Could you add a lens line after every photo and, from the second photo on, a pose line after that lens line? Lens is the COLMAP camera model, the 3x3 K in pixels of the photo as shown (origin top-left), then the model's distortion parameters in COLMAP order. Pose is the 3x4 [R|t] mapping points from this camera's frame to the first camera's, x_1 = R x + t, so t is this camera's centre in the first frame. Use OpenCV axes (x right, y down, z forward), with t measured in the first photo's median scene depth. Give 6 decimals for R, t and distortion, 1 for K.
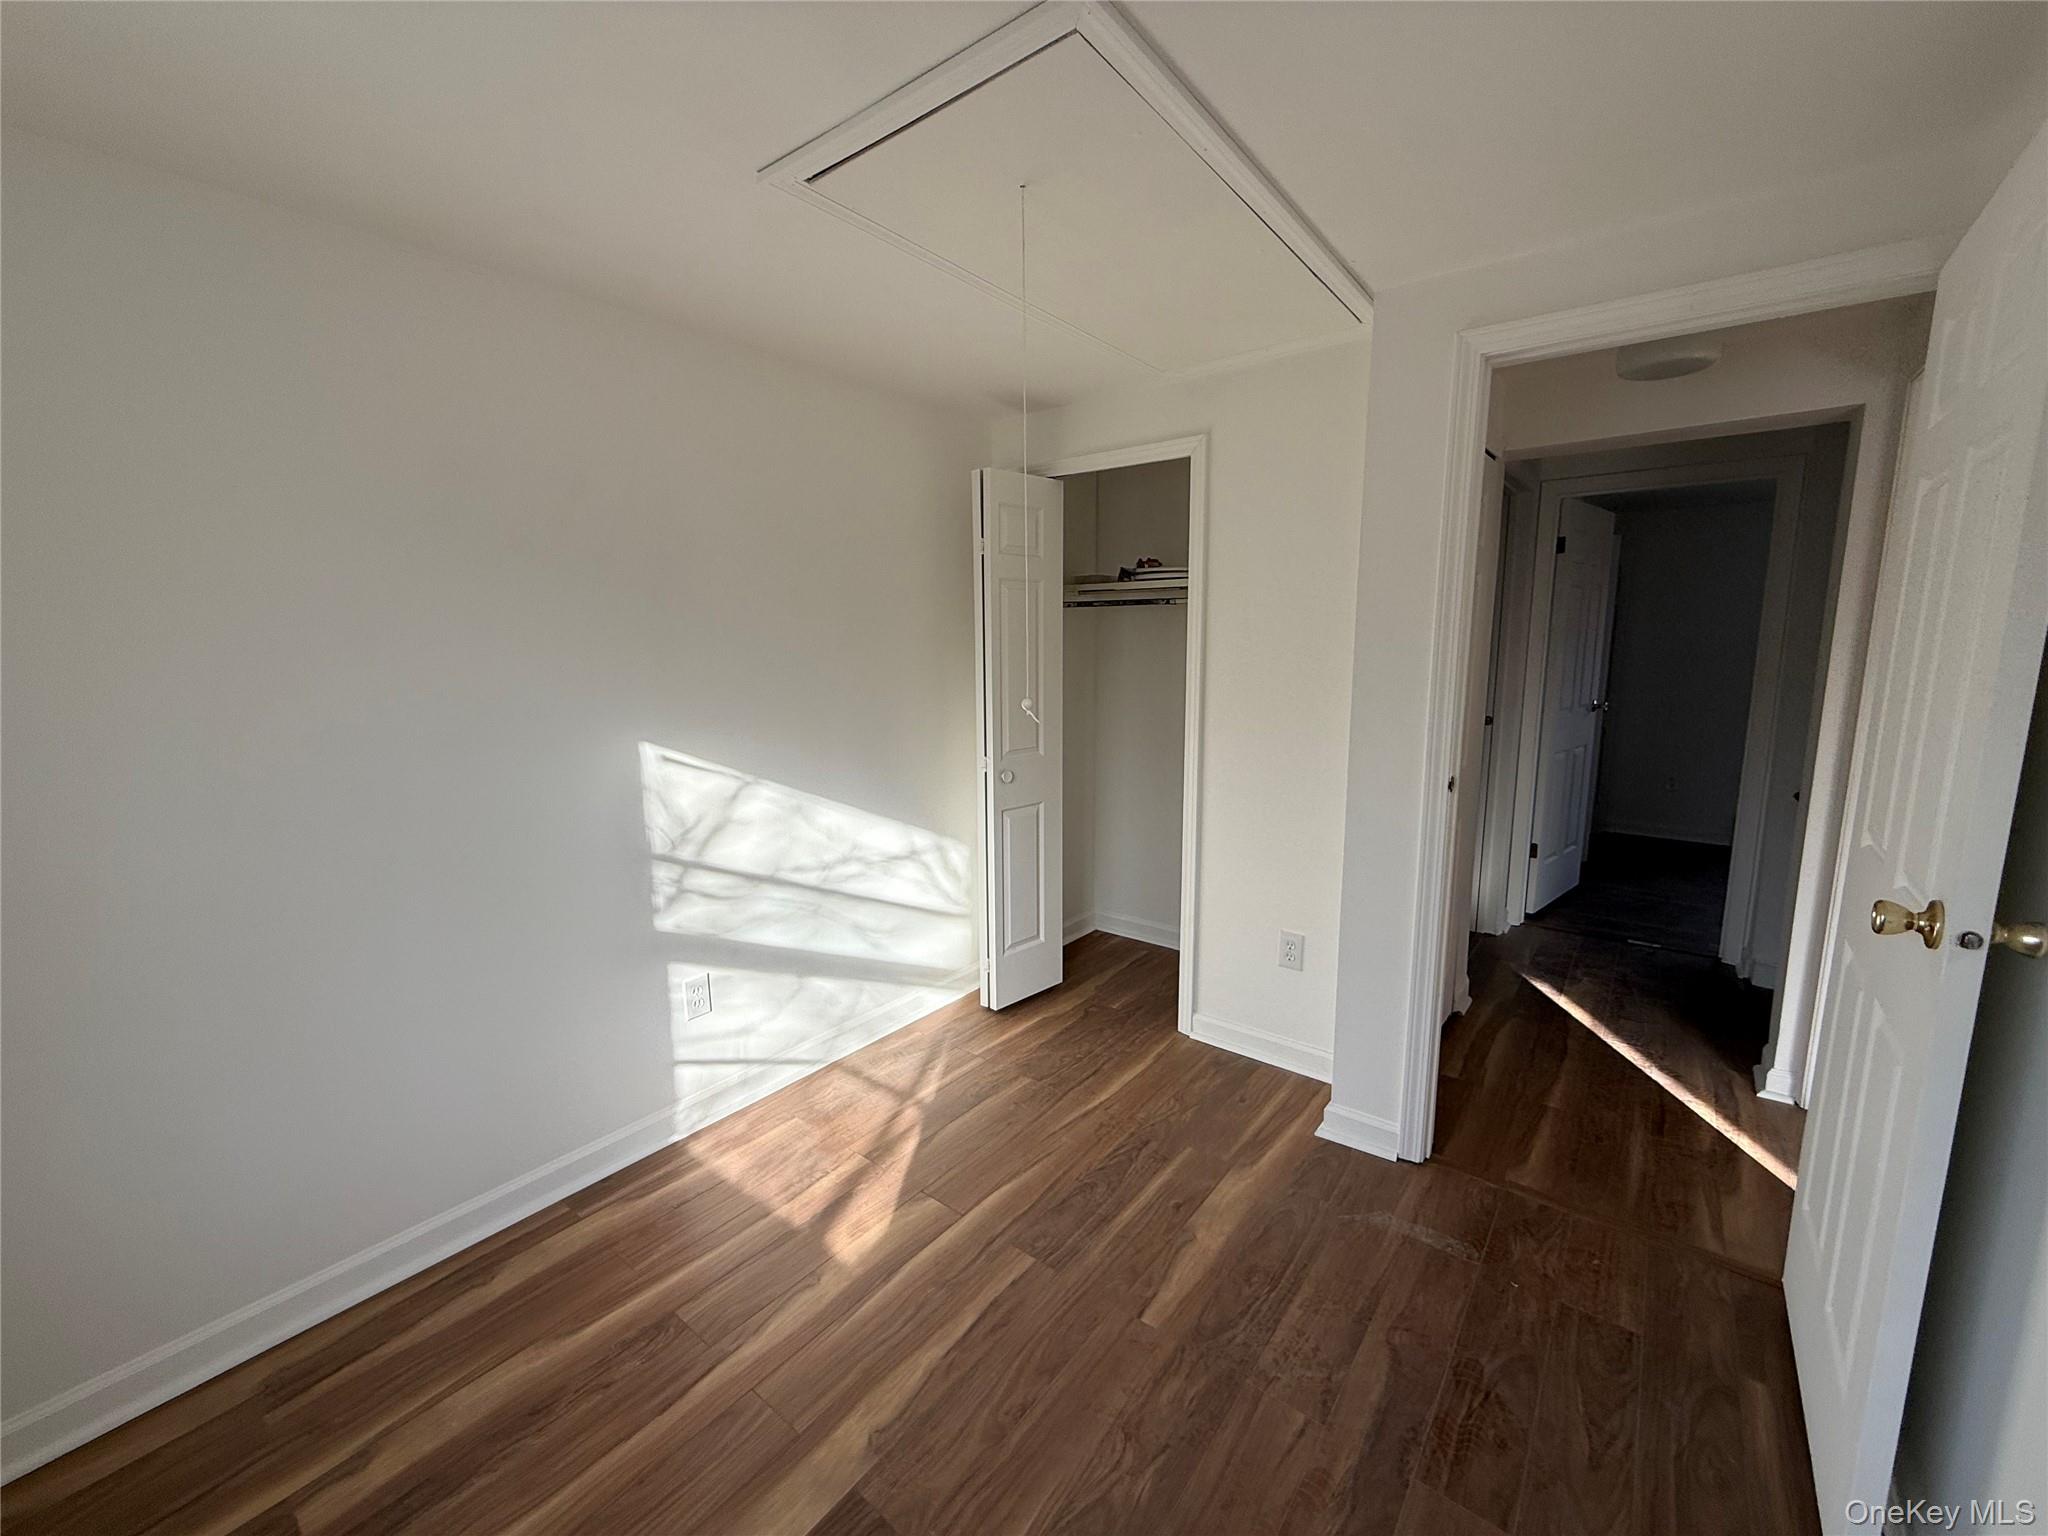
lens RADIAL K [[817.9, 0, 1017.6], [0, 817.9, 760.0], [0, 0, 1]] dist [0.000702, 0.000327]
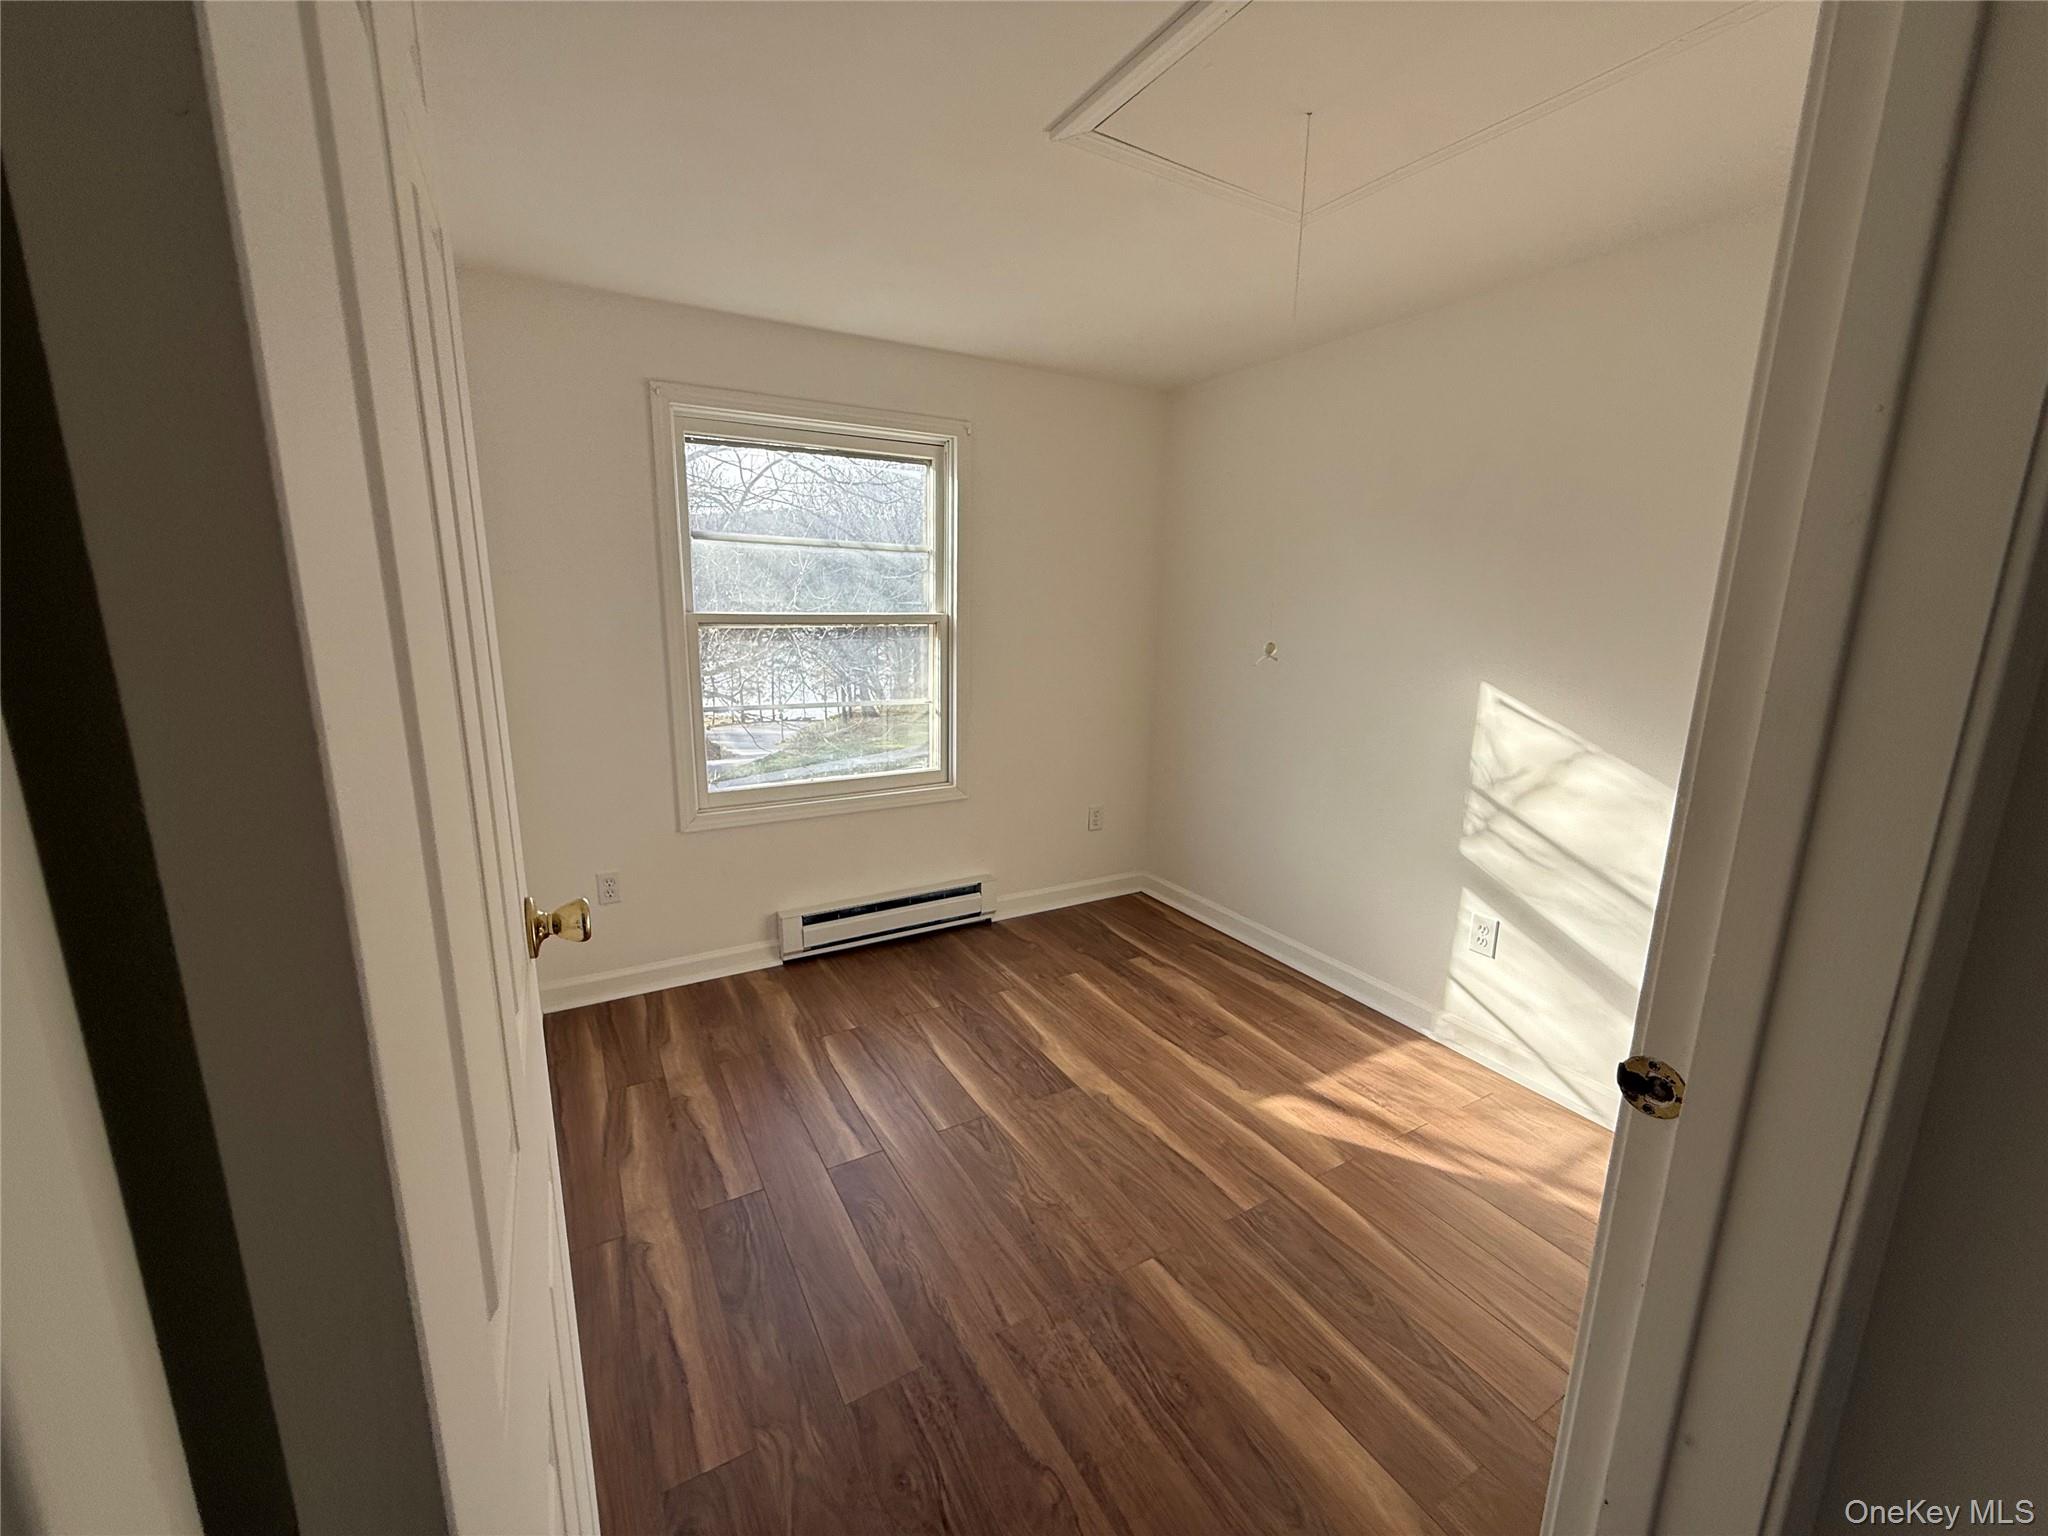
lens RADIAL K [[817.9, 0, 1017.6], [0, 817.9, 760.0], [0, 0, 1]] dist [0.000702, 0.000327]
pose [[-0.370447, 0.187822, -0.909666, 0.857303], [-0.150069, 0.954374, 0.258166, -0.120866], [0.916651, 0.232150, -0.325359, 0.867292]]
